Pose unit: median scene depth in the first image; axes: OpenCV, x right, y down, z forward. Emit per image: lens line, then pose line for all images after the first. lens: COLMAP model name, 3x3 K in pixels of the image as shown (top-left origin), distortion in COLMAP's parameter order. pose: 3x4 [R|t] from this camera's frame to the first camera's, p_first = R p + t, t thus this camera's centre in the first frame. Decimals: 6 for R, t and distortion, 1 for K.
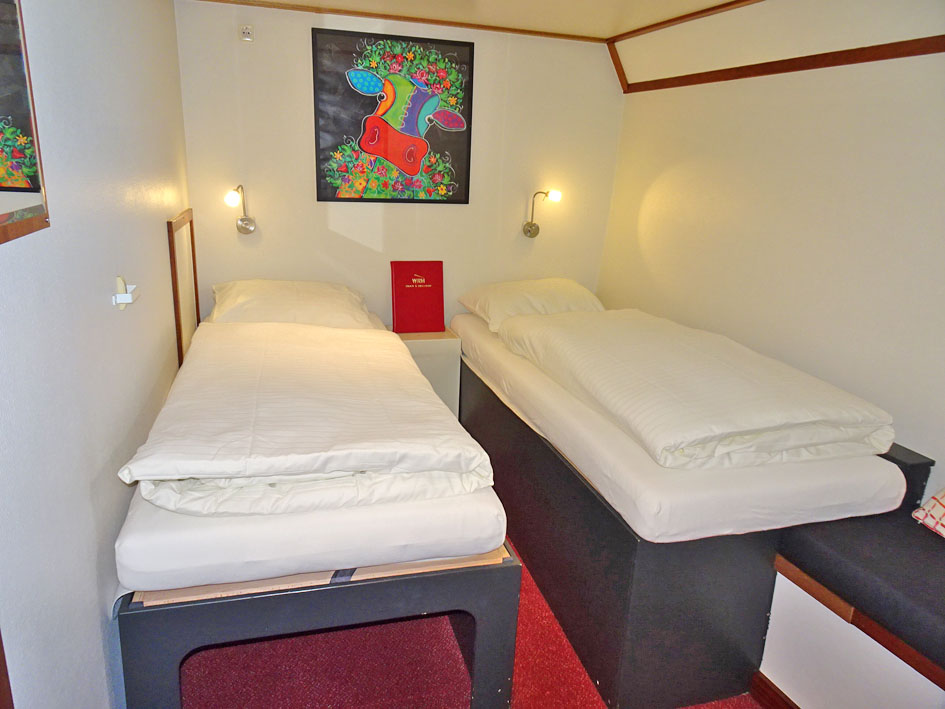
lens RADIAL K [[684.9, 0, 476.9], [0, 684.9, 356.7], [0, 0, 1]] dist [0.034130, 0.005021]
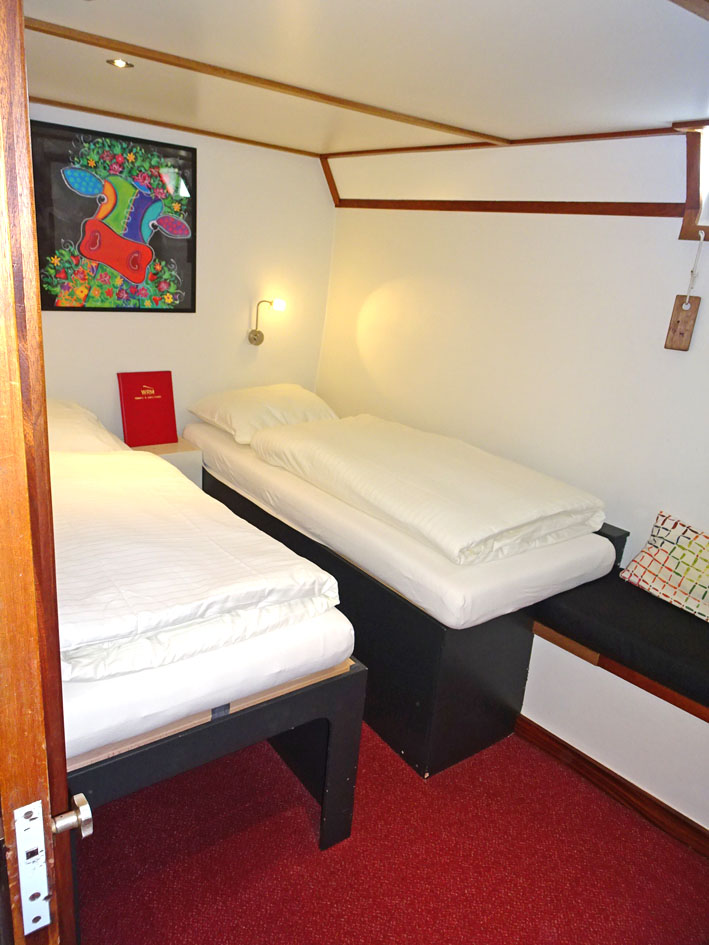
lens RADIAL K [[684.9, 0, 363.2], [0, 684.9, 474.9], [0, 0, 1]] dist [0.034130, 0.005021]
pose [[0.932468, -0.078253, 0.352676, -0.169384], [0.056100, 0.995781, 0.072619, -0.052954], [-0.356870, -0.047929, 0.932923, -0.022074]]
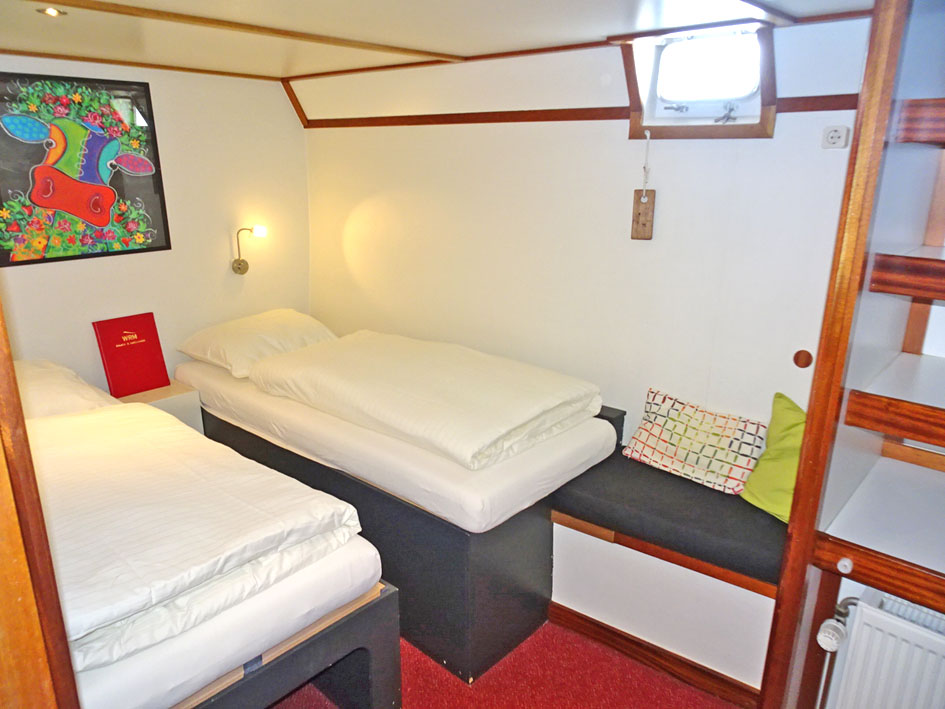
lens RADIAL K [[684.9, 0, 476.9], [0, 684.9, 356.7], [0, 0, 1]] dist [0.034130, 0.005021]
pose [[0.848279, -0.194018, 0.492727, -0.167783], [0.183615, 0.980504, 0.069976, -0.071872], [-0.496697, 0.031113, 0.867366, -0.039328]]
